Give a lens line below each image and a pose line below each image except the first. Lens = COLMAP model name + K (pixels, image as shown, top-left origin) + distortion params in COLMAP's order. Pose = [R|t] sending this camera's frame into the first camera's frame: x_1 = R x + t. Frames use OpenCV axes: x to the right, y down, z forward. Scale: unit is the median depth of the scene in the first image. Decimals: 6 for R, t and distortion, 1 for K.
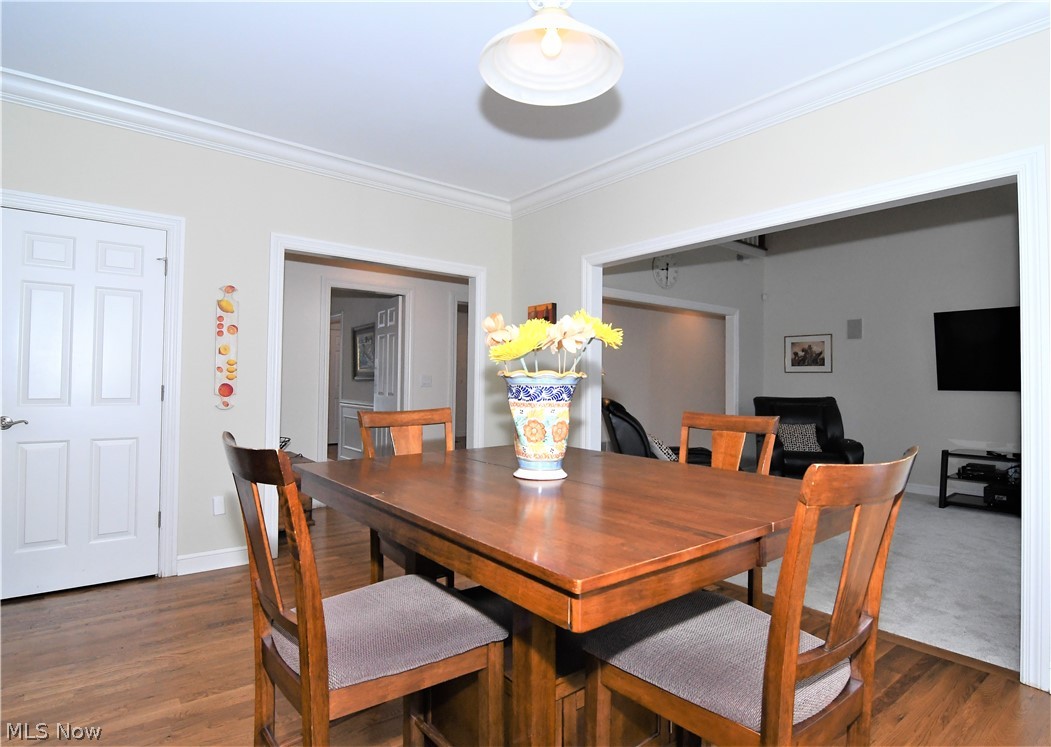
lens RADIAL K [[572.2, 0, 525.5], [0, 572.2, 373.5], [0, 0, 1]] dist [-0.002319, -0.000576]
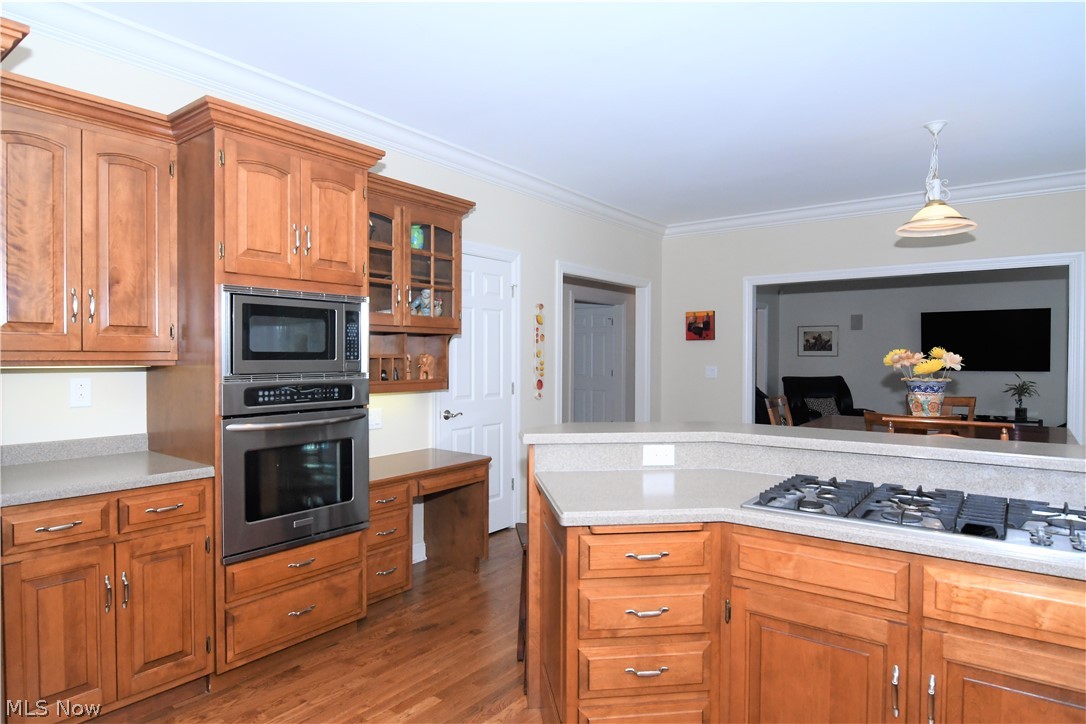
lens RADIAL K [[645.2, 0, 543.0], [0, 645.2, 362.0], [0, 0, 1]] dist [0.001160, -0.000351]
pose [[0.968448, -0.012544, 0.248898, -0.827656], [0.006022, 0.999619, 0.026949, -0.057794], [-0.249141, -0.024599, 0.968155, -0.393897]]
